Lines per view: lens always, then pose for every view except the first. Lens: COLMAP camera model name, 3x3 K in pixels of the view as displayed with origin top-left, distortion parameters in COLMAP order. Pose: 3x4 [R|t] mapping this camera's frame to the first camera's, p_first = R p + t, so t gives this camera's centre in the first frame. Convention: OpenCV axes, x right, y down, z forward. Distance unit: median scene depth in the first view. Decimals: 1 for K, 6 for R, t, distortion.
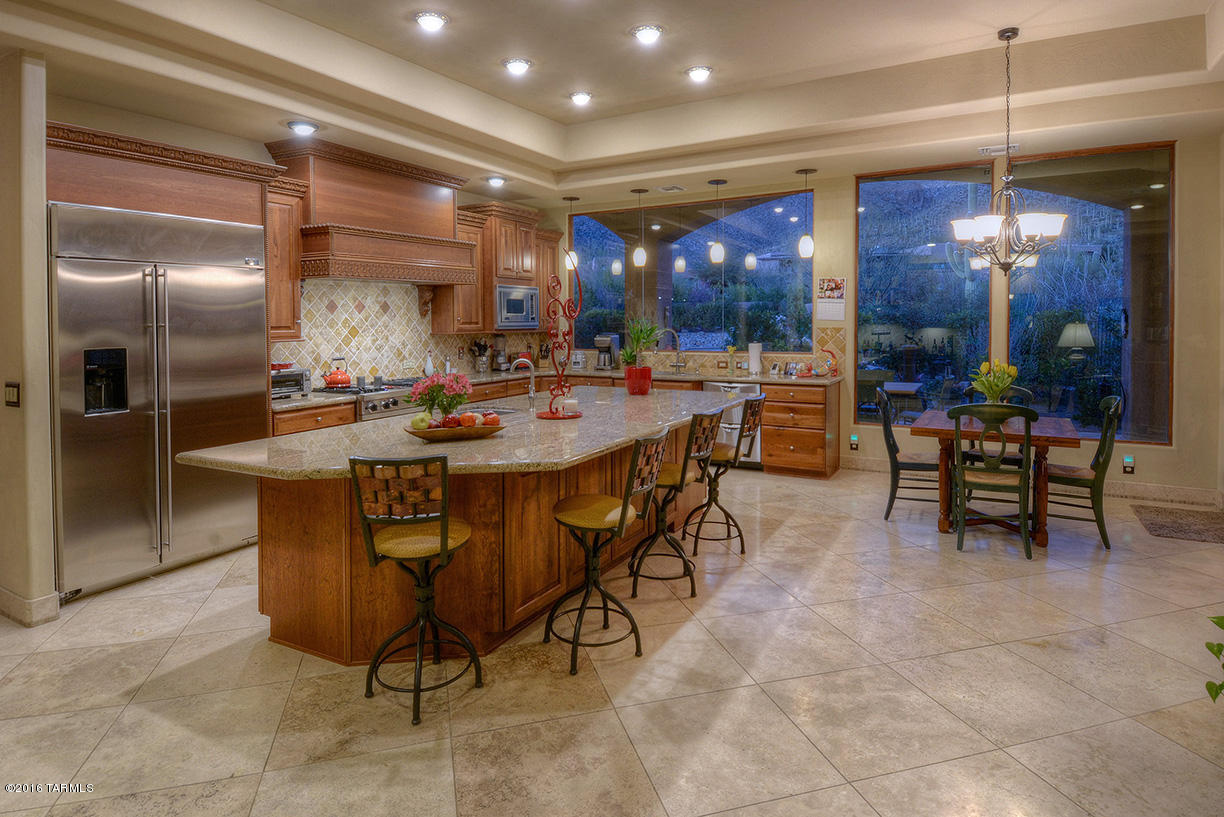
lens RADIAL K [[676.6, 0, 615.9], [0, 676.6, 376.5], [0, 0, 1]] dist [0.056472, -0.061391]
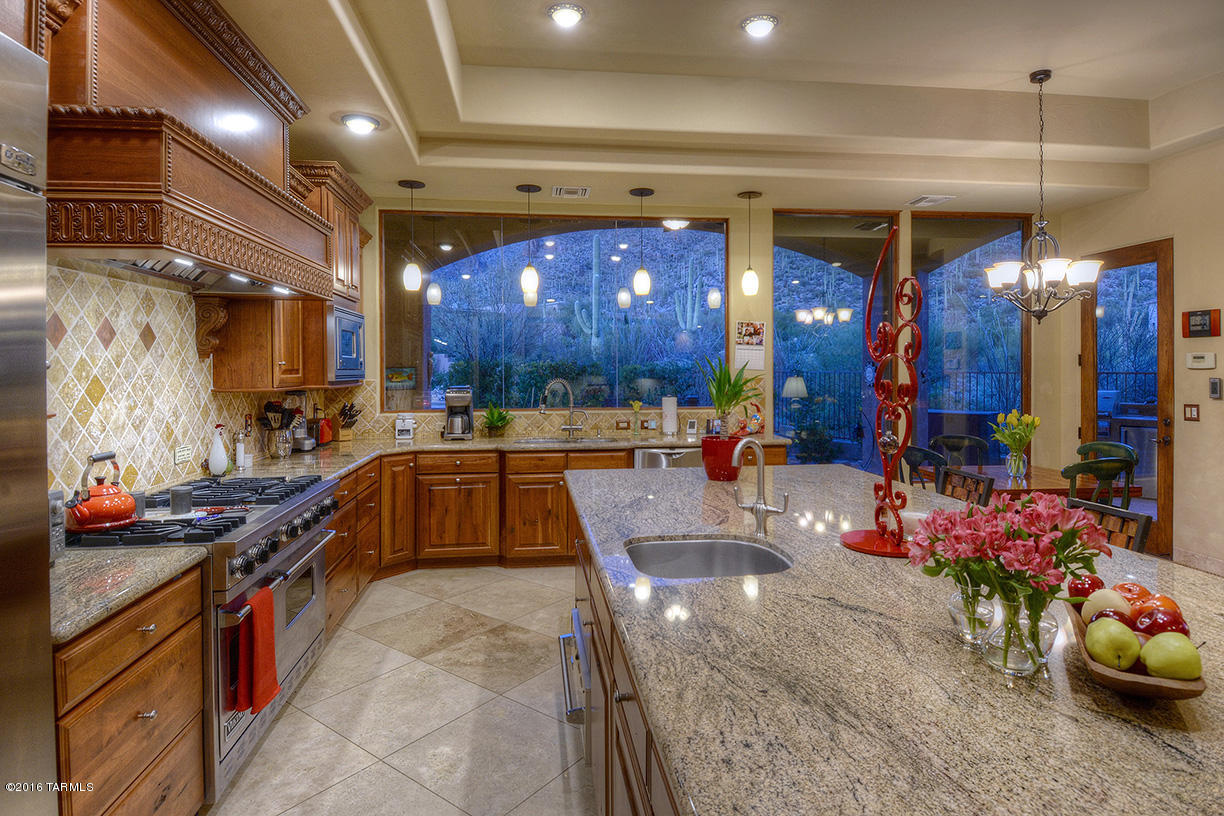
lens RADIAL K [[658.7, 0, 614.4], [0, 658.7, 398.9], [0, 0, 1]] dist [-0.002652, -0.000710]
pose [[0.799635, -0.020959, 0.600120, -0.358583], [0.044638, 0.998700, -0.024599, -0.034048], [-0.598825, 0.046458, 0.799532, 0.455801]]
